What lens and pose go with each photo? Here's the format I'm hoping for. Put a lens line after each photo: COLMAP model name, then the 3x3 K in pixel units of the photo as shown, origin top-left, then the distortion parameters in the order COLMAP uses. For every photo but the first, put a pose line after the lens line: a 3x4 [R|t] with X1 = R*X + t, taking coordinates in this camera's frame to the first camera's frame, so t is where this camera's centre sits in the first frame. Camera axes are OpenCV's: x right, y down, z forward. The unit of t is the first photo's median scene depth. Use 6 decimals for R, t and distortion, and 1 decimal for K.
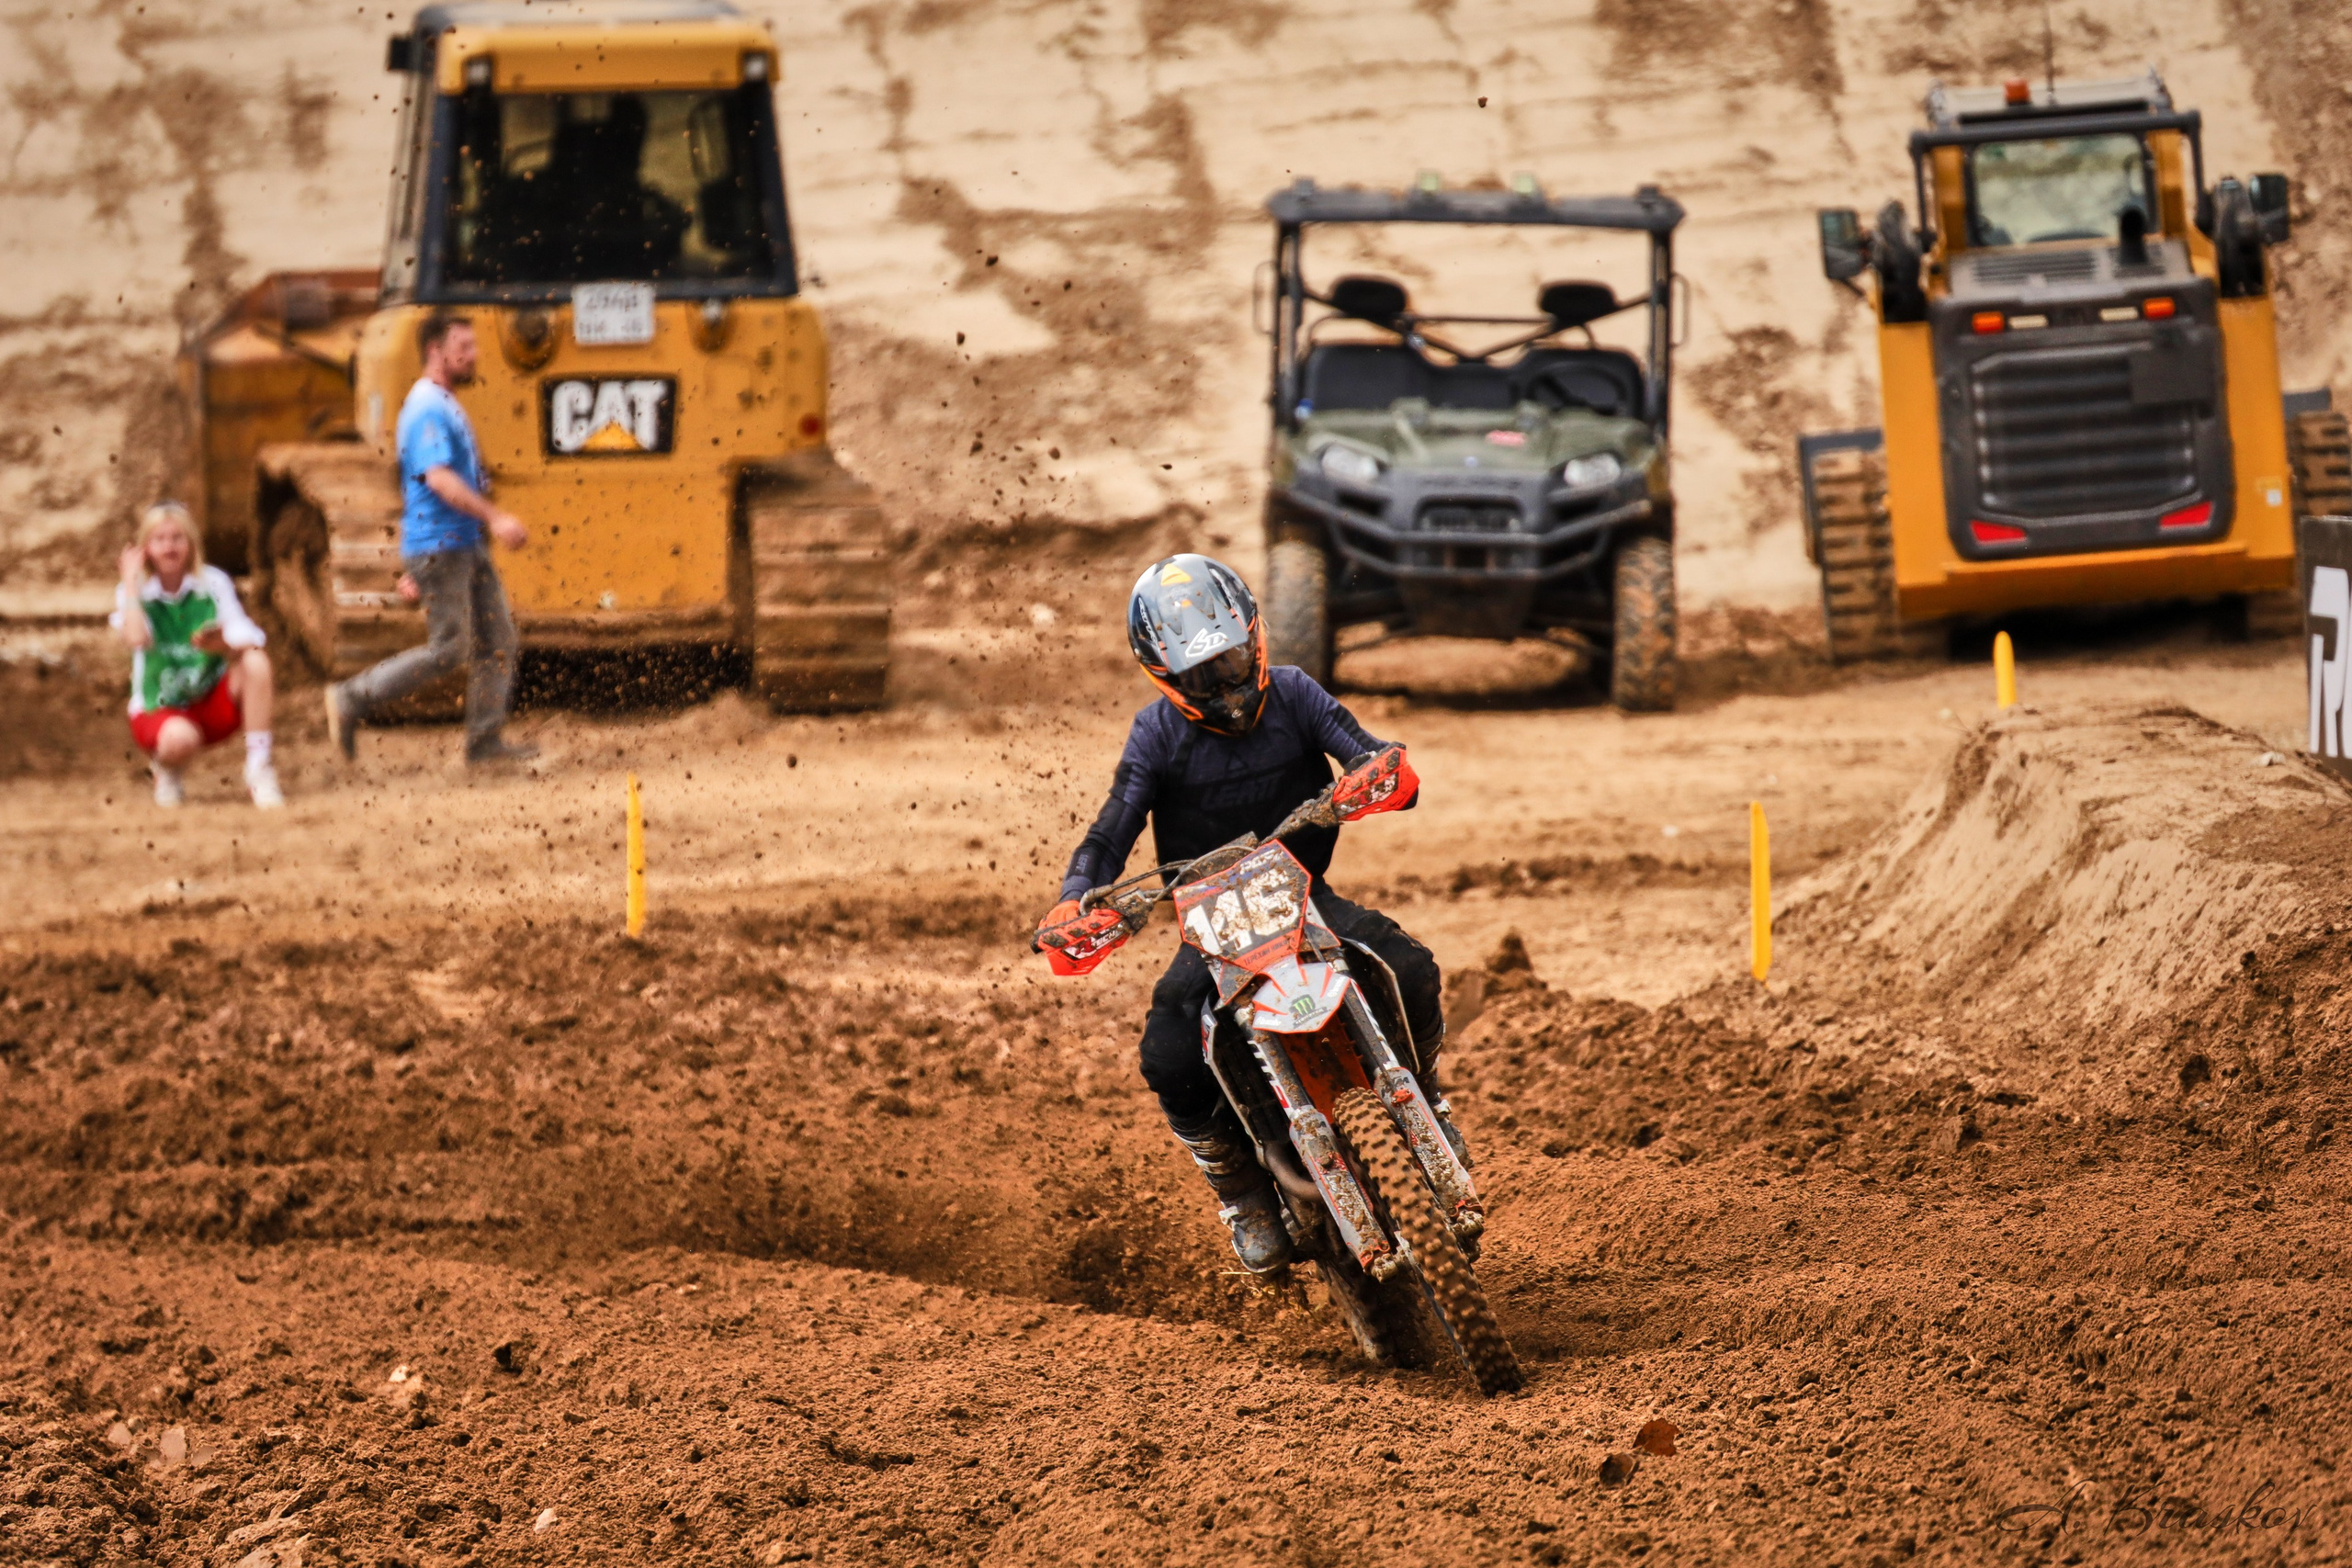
lens RADIAL K [[11678.6, 0, 1176.0], [0, 11678.6, 784.0], [0, 0, 1]] dist [-0.779559, 2.925870]
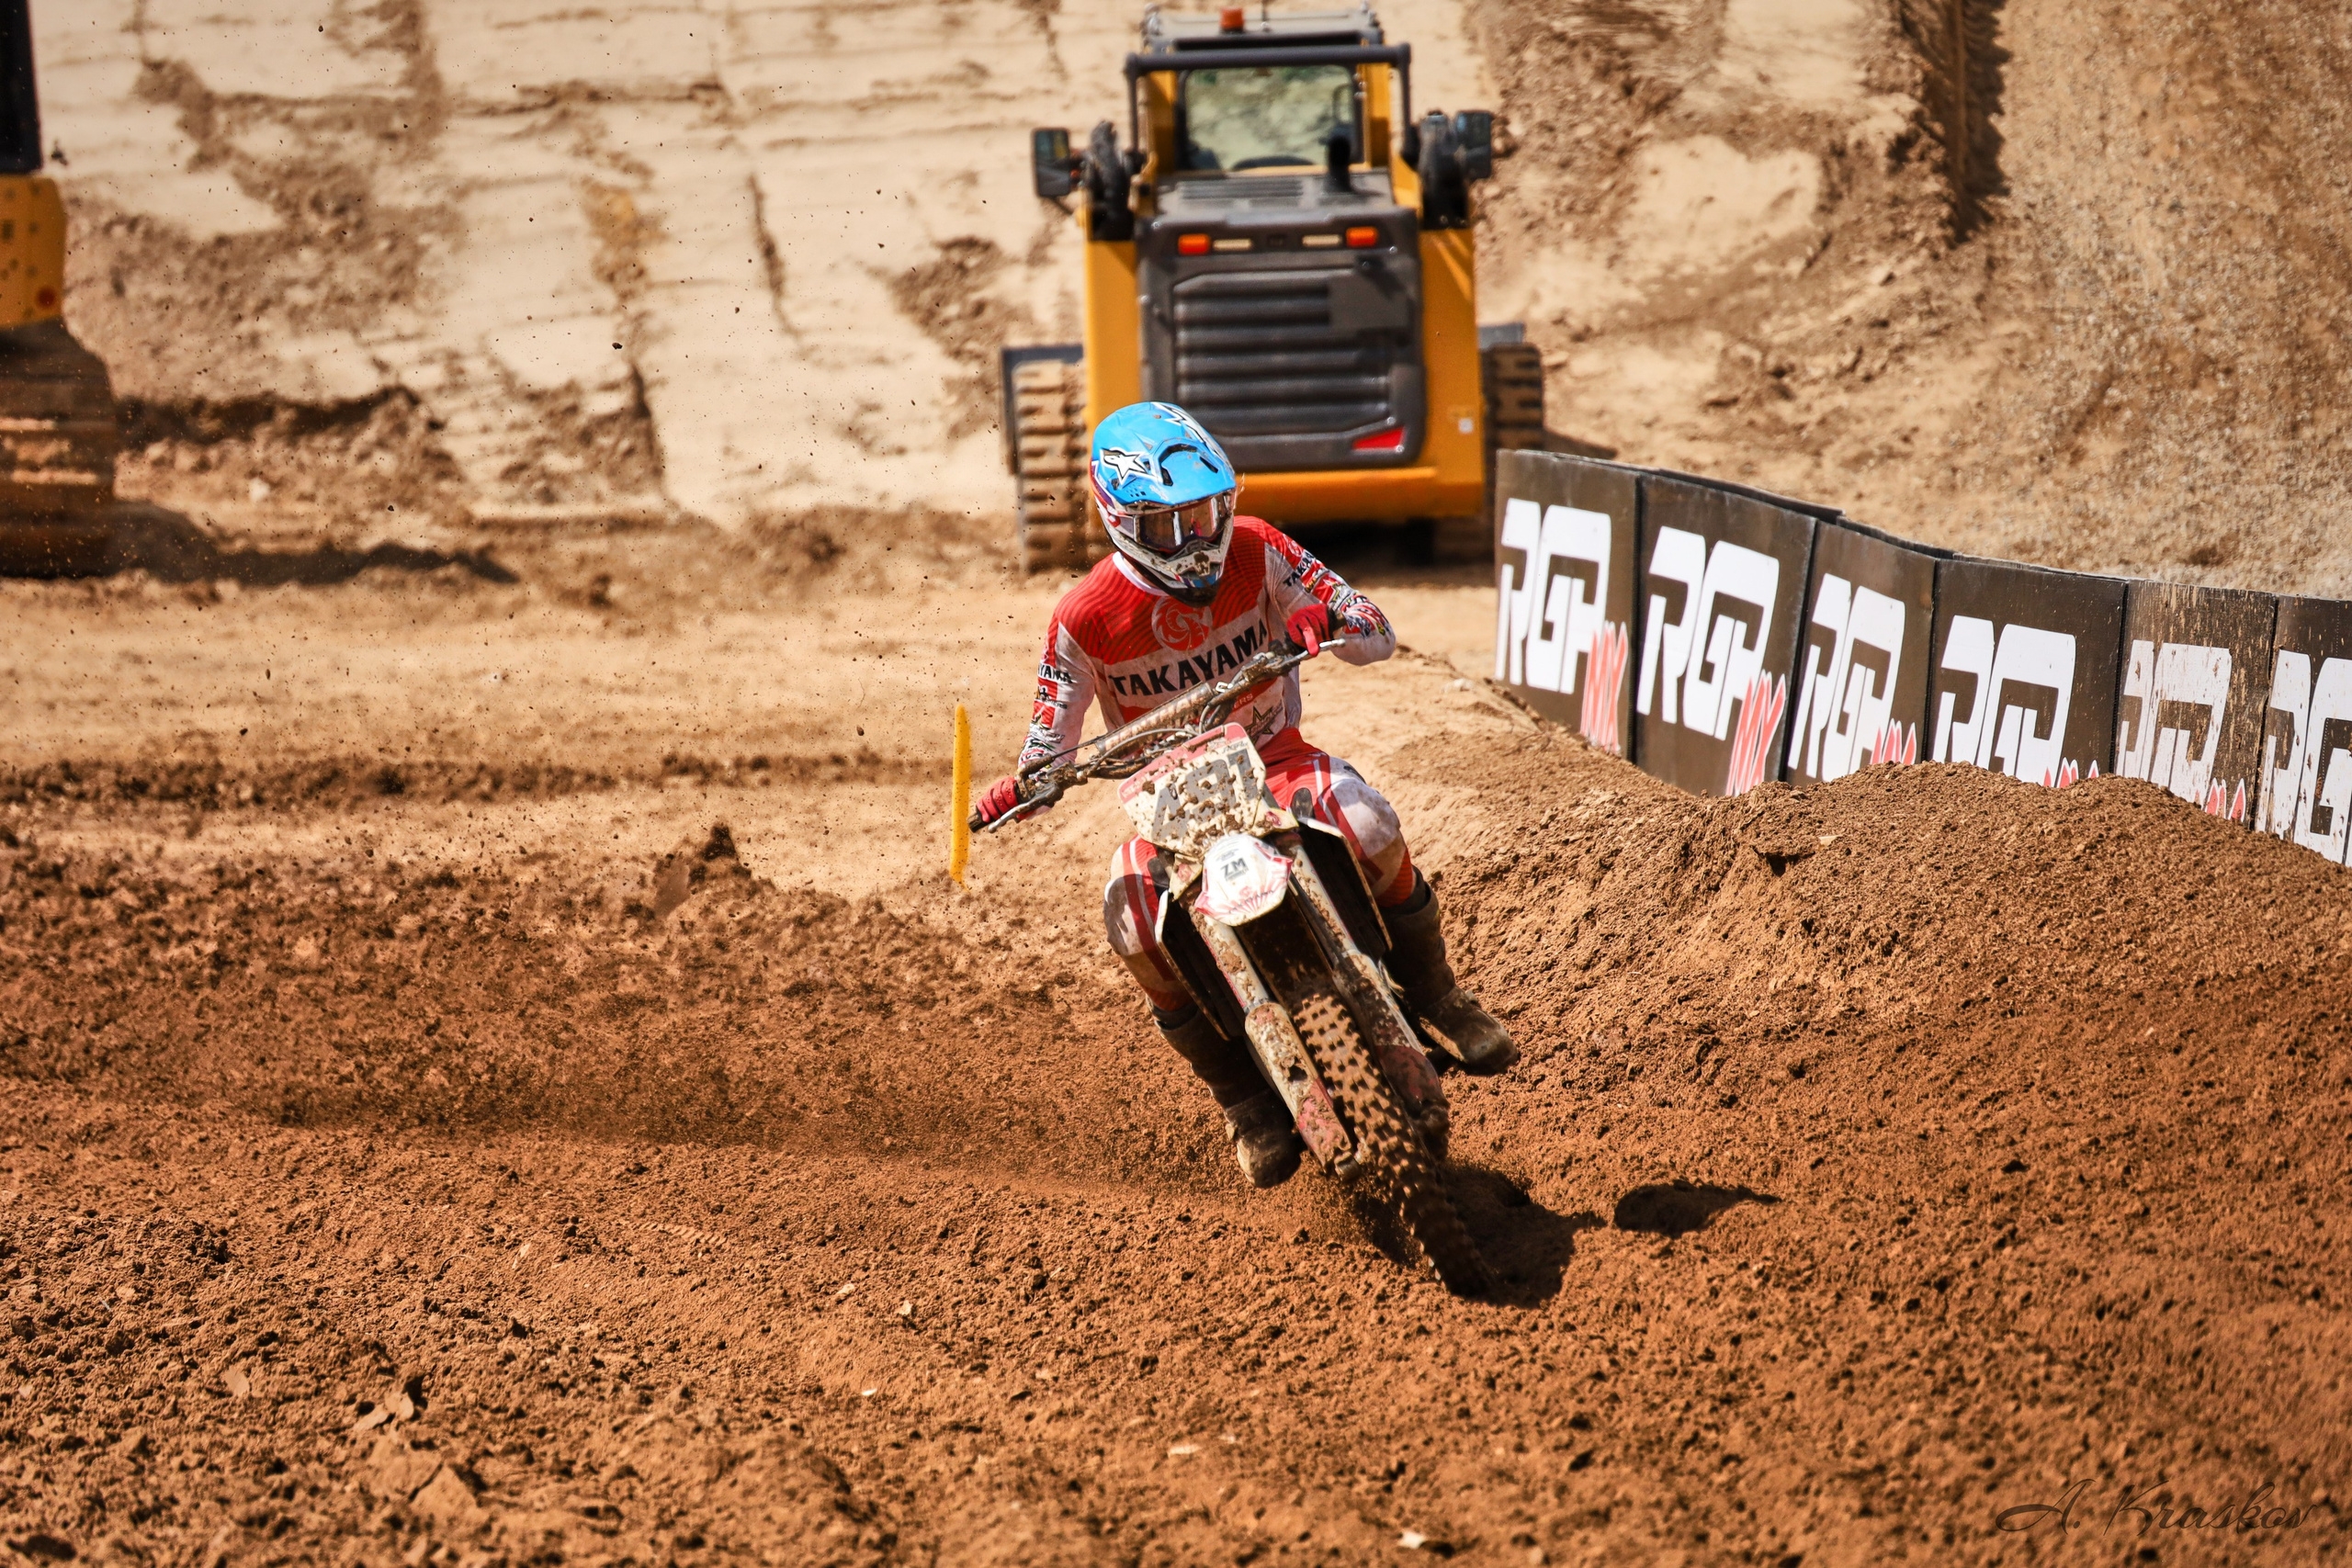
lens RADIAL K [[13182.5, 0, 1176.0], [0, 13182.5, 784.0], [0, 0, 1]] dist [-0.794249, -12.024317]
pose [[0.995570, 0.041859, 0.084197, -0.027311], [-0.042928, 0.999018, 0.010921, -0.004714], [-0.083657, -0.014487, 0.996389, -0.156610]]
